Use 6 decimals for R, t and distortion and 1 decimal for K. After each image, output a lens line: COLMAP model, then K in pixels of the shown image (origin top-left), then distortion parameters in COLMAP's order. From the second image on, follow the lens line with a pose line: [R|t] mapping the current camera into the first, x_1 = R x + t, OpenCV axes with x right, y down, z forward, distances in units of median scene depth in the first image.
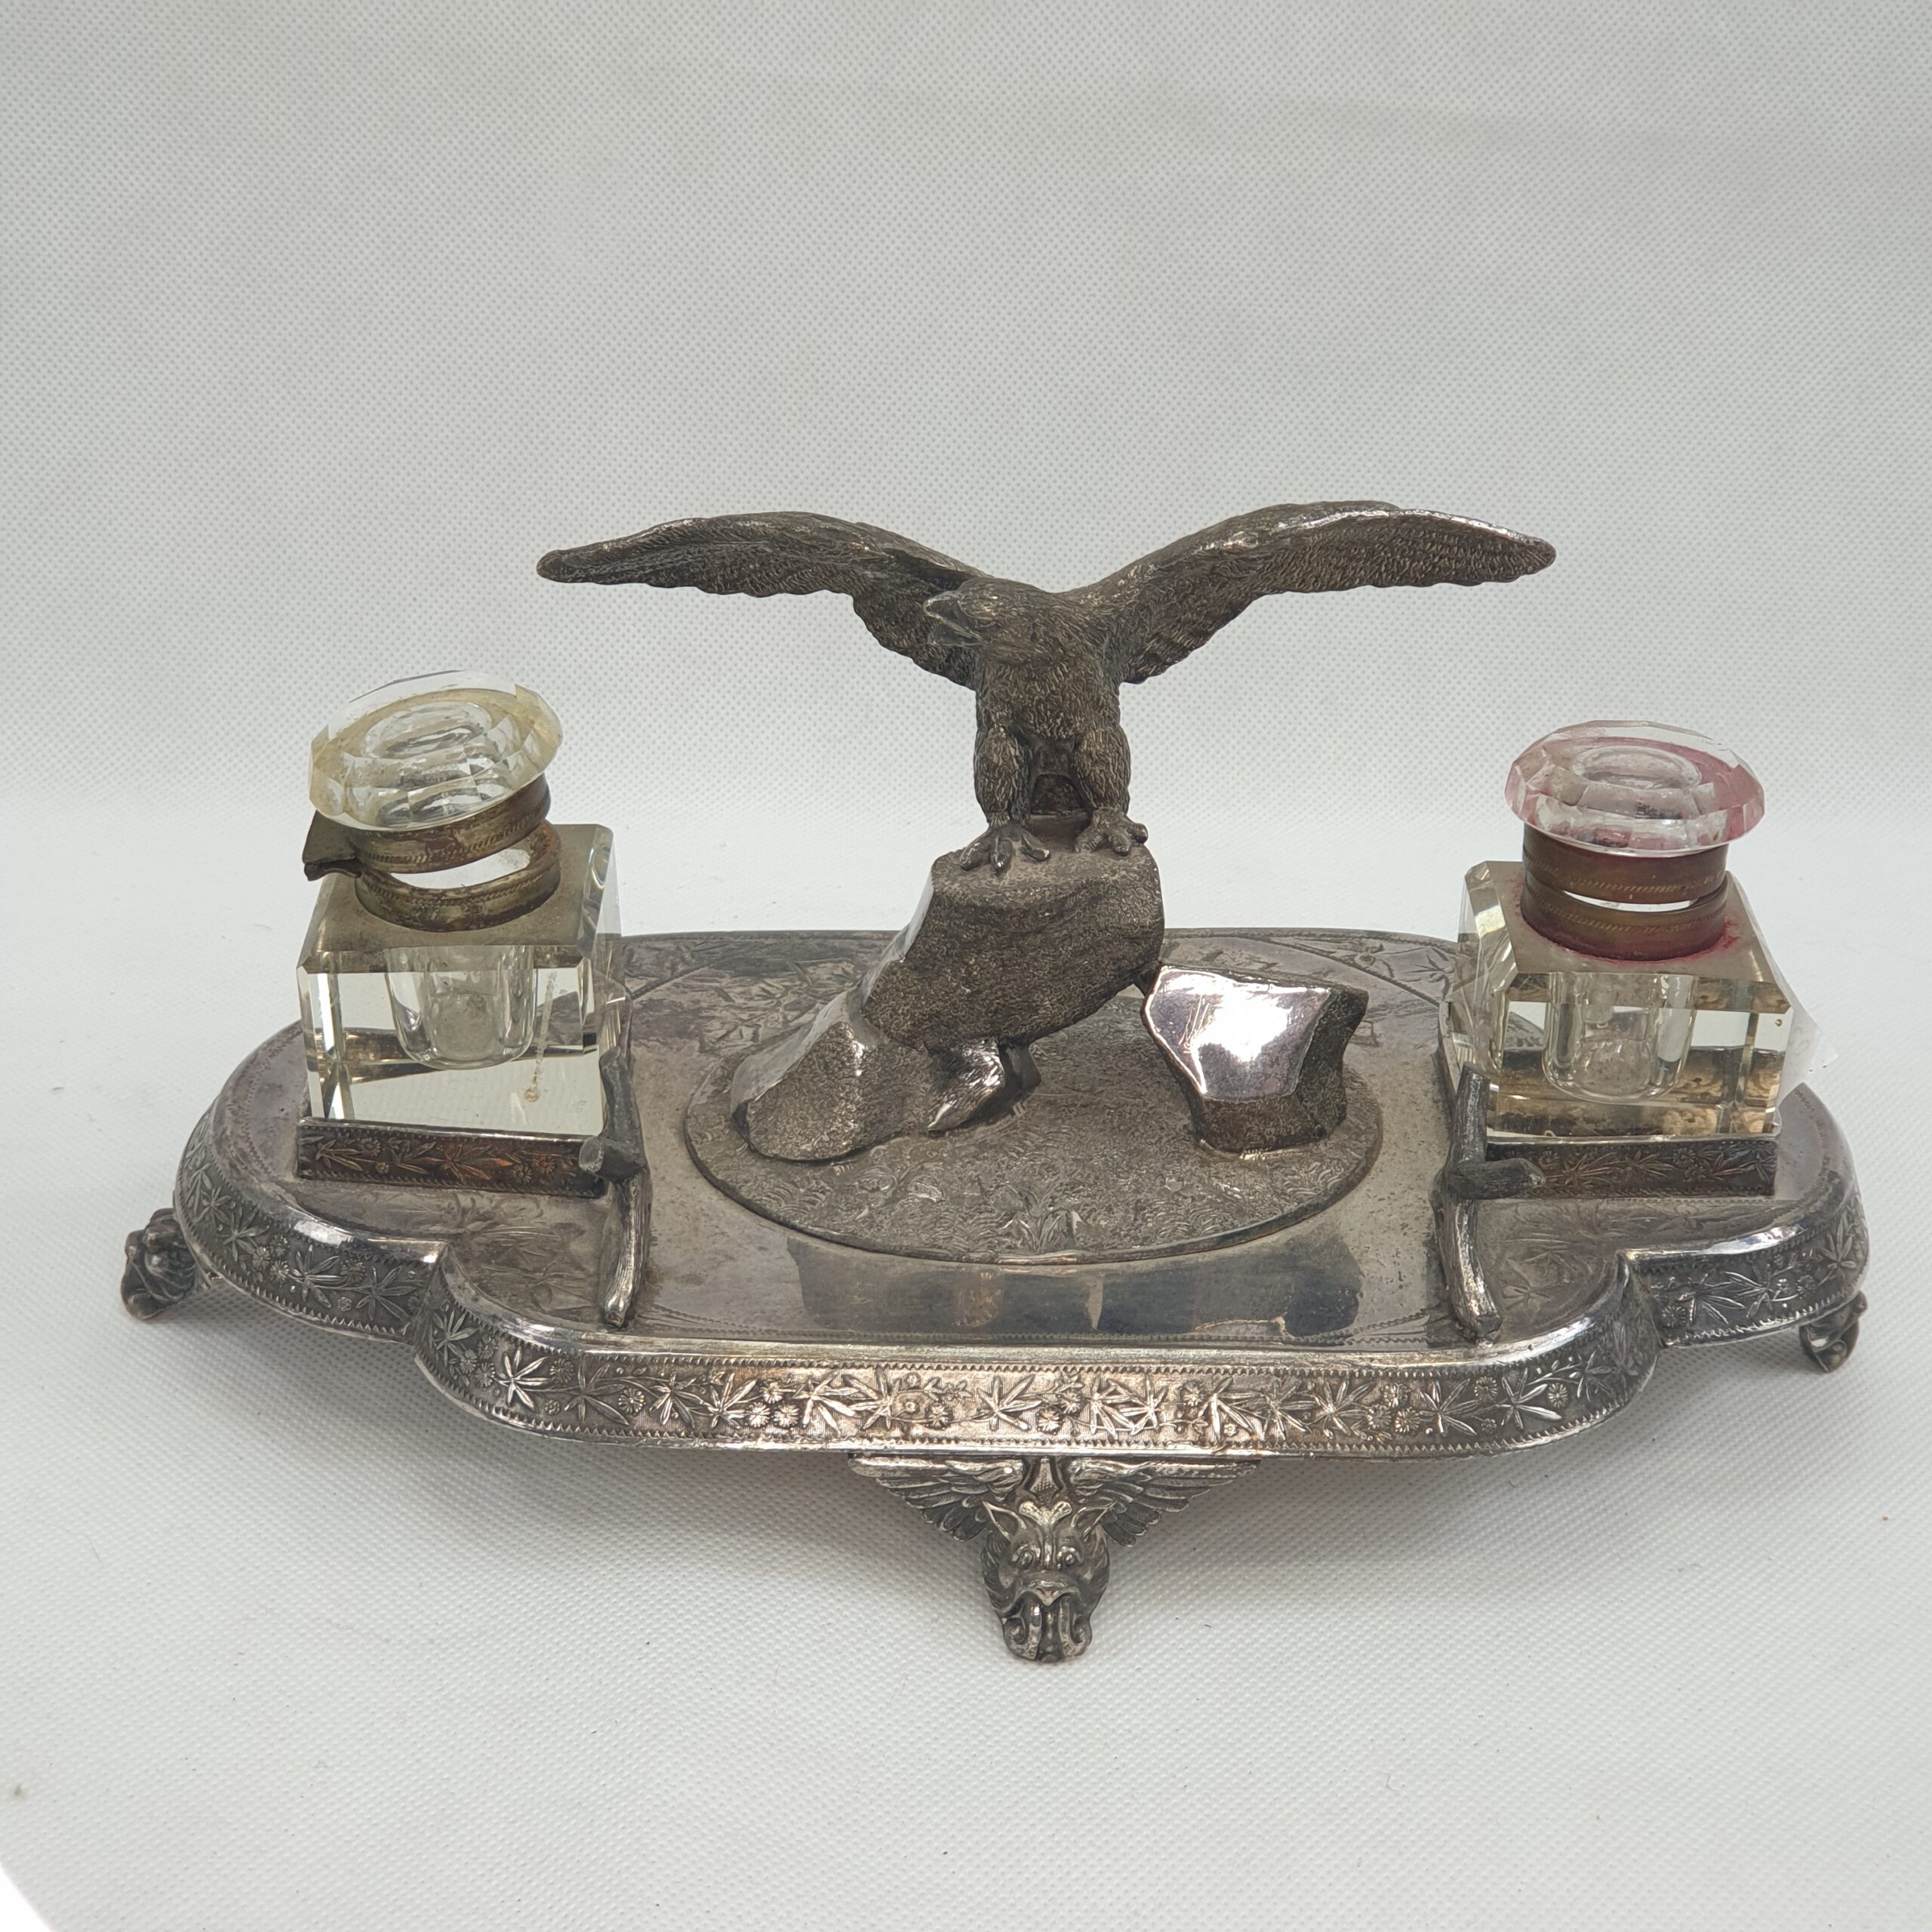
lens RADIAL K [[3797.6, 0, 972.6], [0, 3797.6, 962.4], [0, 0, 1]] dist [0.098109, 0.019245]
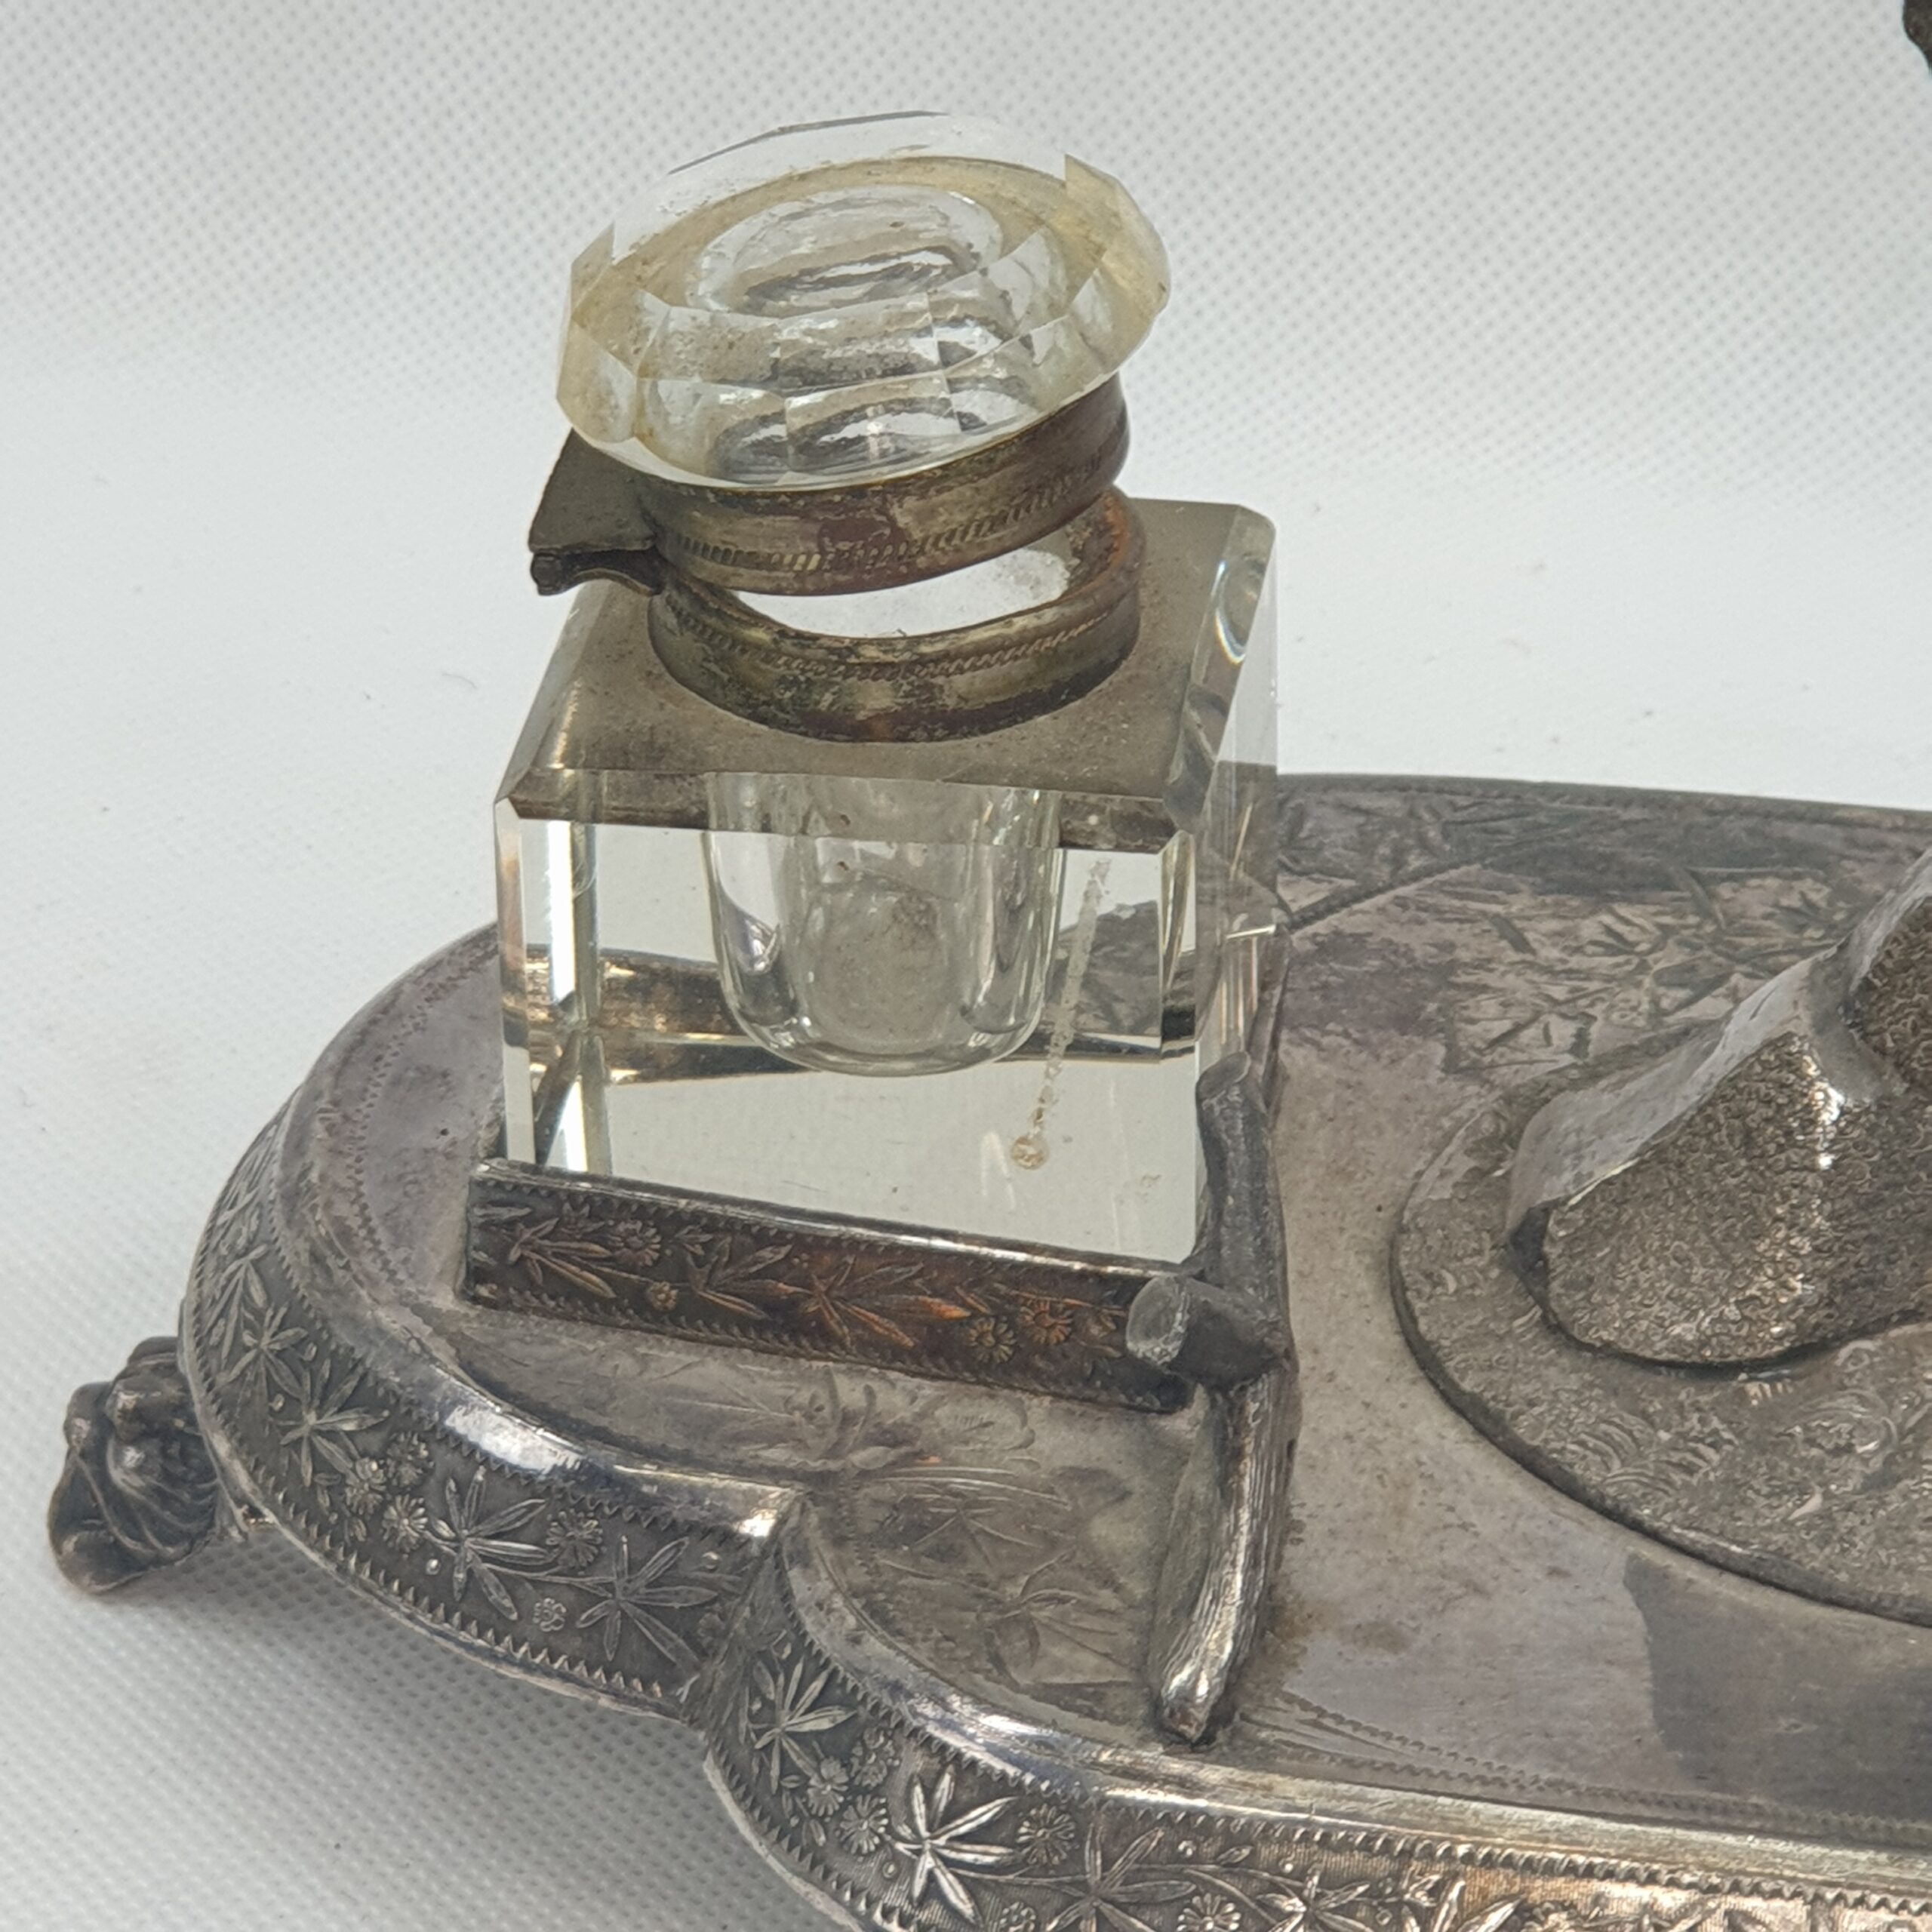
lens RADIAL K [[7991.4, 0, 1097.1], [0, 7991.4, 968.4], [0, 0, 1]] dist [-1.111591, 42.560379]
pose [[0.990033, 0.079354, -0.116350, -0.009897], [-0.076694, 0.996685, 0.027166, -0.008902], [0.118120, -0.017972, 0.992837, 0.144824]]
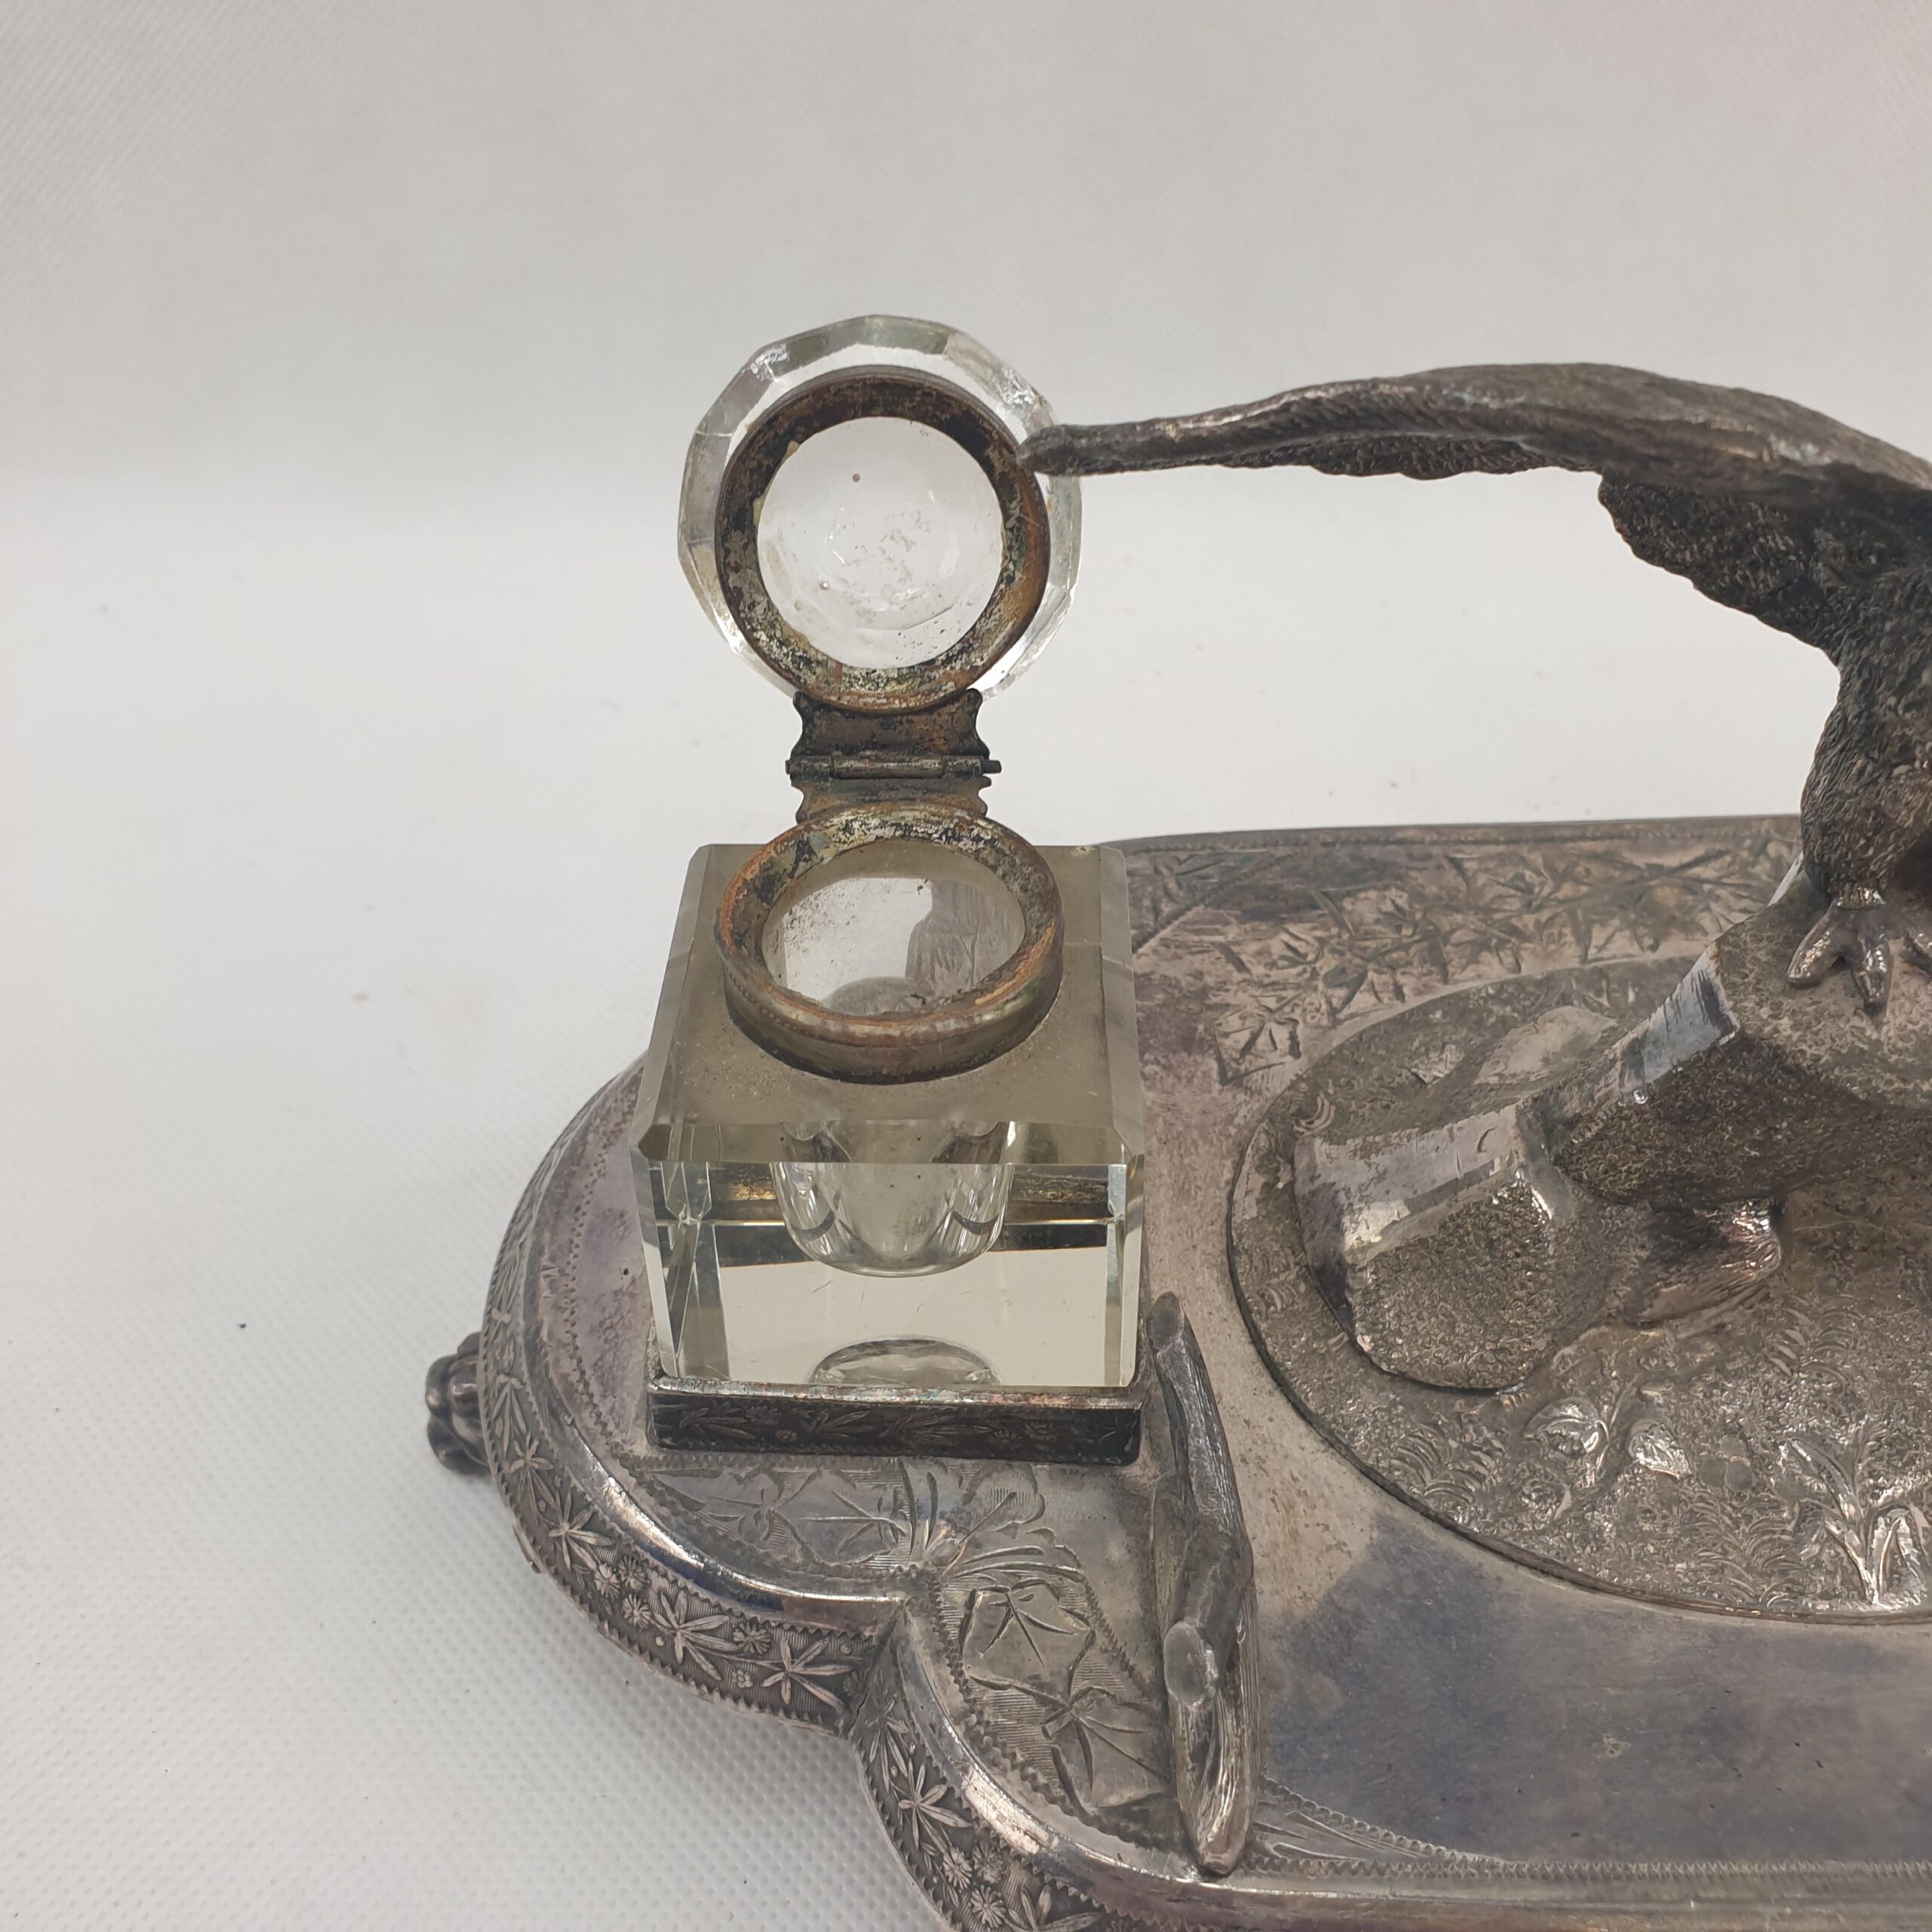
lens RADIAL K [[2018.8, 0, 980.1], [0, 2018.8, 974.6], [0, 0, 1]] dist [0.224632, -0.850210]
pose [[0.998861, -0.017393, -0.044443, -0.107446], [0.030686, 0.947271, 0.318961, -0.124390], [0.036552, -0.319961, 0.946725, 0.710605]]
